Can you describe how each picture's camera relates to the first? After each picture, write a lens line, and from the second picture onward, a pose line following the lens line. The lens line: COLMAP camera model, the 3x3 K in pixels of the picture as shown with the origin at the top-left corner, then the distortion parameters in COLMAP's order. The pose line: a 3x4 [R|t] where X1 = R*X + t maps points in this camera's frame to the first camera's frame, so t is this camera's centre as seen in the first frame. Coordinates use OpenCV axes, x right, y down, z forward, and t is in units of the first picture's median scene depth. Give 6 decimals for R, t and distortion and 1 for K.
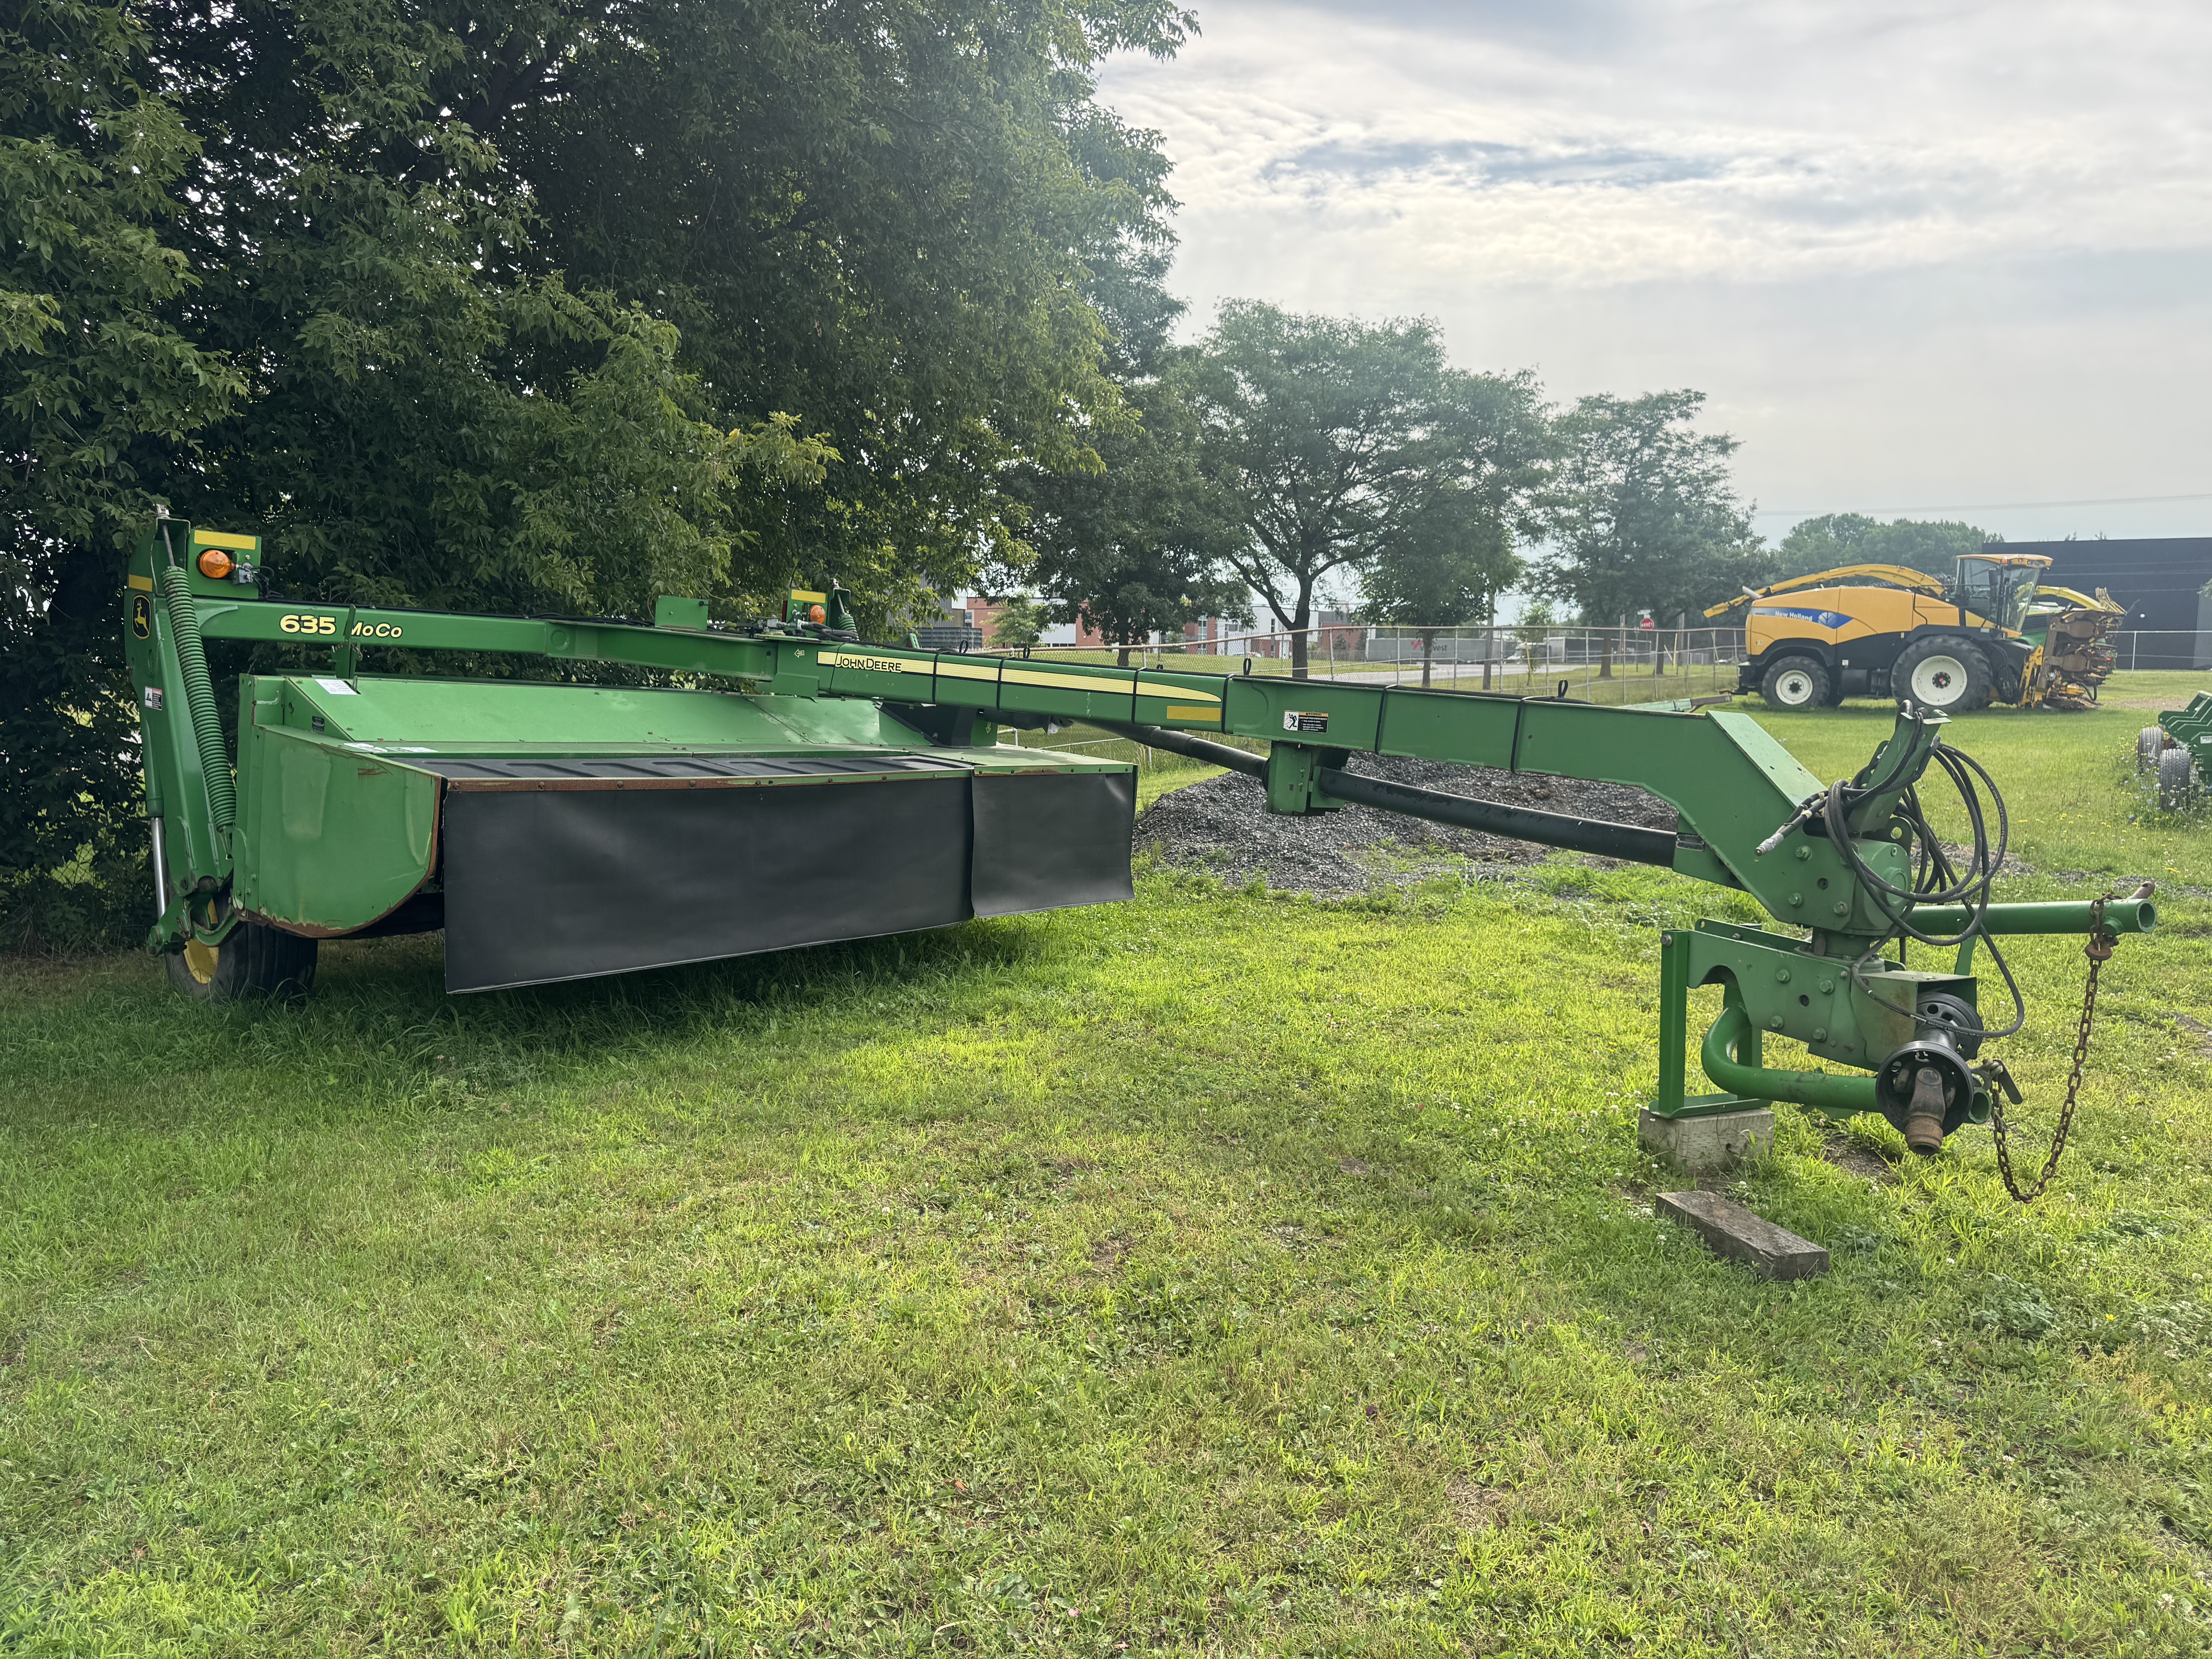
lens RADIAL K [[1547.6, 0, 1106.5], [0, 1547.6, 829.3], [0, 0, 1]] dist [-0.001482, -0.000370]
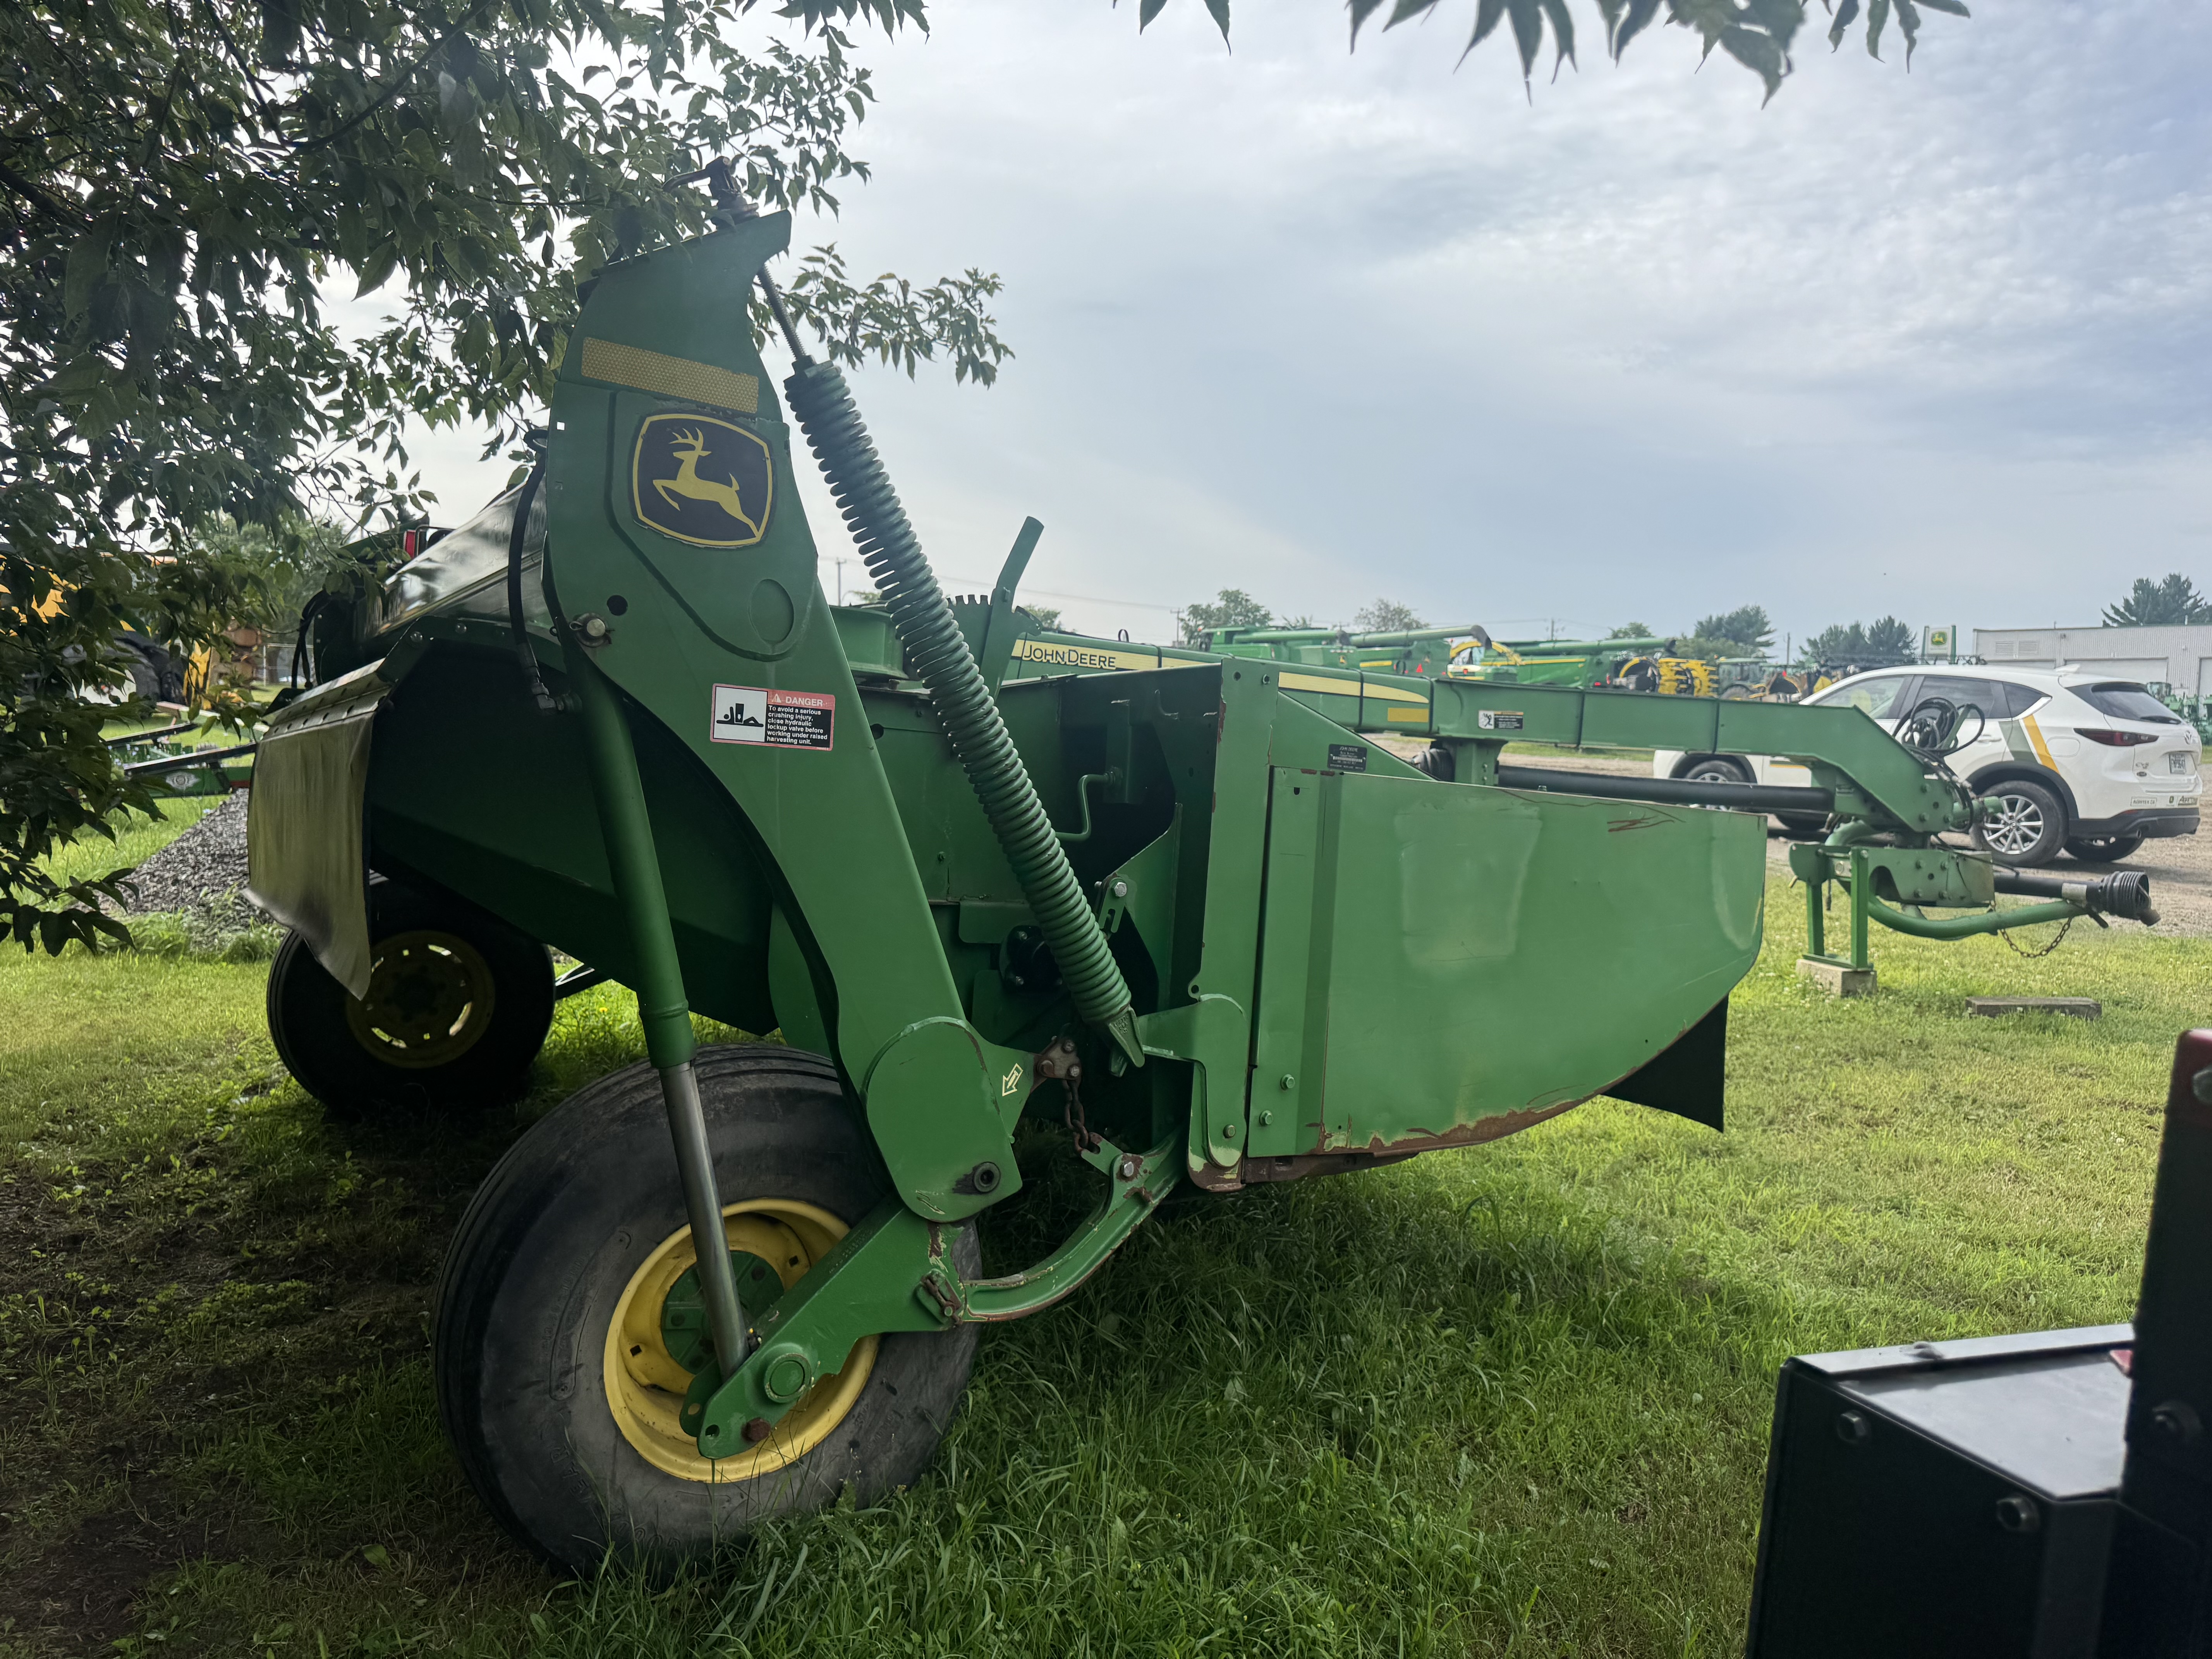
lens RADIAL K [[1547.6, 0, 1106.4], [0, 1547.6, 830.0], [0, 0, 1]] dist [-0.001482, -0.000370]
pose [[0.369796, -0.082333, 0.925458, -0.959490], [0.086551, 0.994787, 0.053917, -0.071960], [-0.925073, 0.060161, 0.374995, 0.811964]]
